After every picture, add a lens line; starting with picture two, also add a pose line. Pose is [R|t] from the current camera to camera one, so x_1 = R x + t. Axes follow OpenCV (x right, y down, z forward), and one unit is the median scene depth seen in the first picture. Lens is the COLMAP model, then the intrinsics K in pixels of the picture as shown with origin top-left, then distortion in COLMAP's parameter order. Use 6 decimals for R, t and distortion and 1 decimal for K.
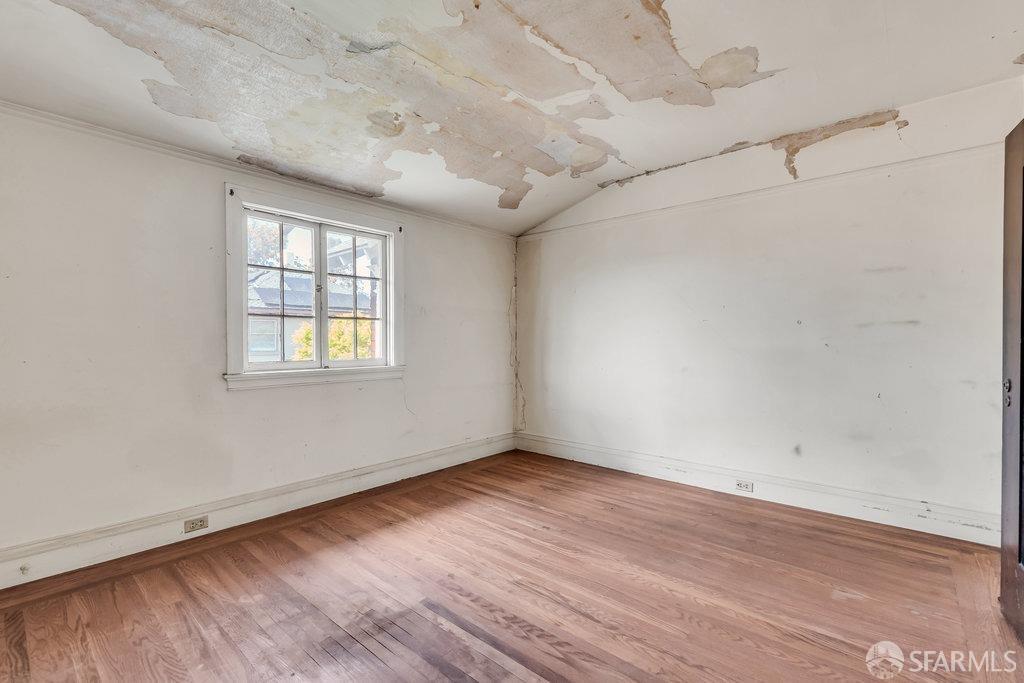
lens RADIAL K [[460.3, 0, 510.9], [0, 460.3, 342.5], [0, 0, 1]] dist [0.001340, 0.000152]
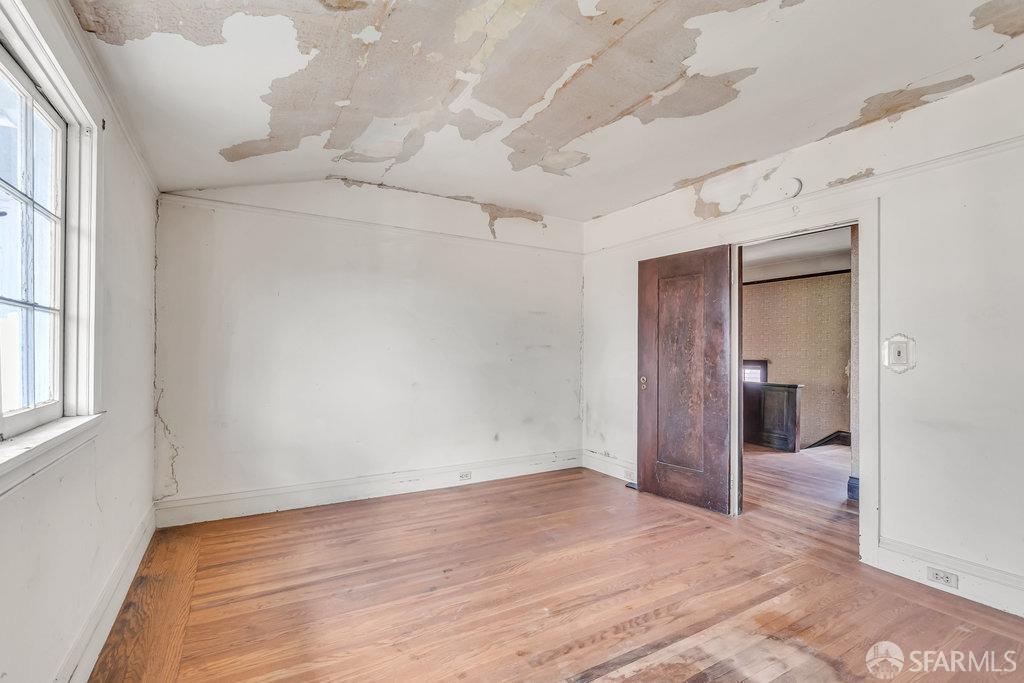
lens RADIAL K [[442.0, 0, 511.0], [0, 442.0, 349.9], [0, 0, 1]] dist [-0.004674, -0.000372]
pose [[0.337286, 0.011178, 0.941336, -0.592373], [-0.002146, 0.999936, -0.011105, -0.011111], [-0.941400, 0.001725, 0.337288, 0.515462]]
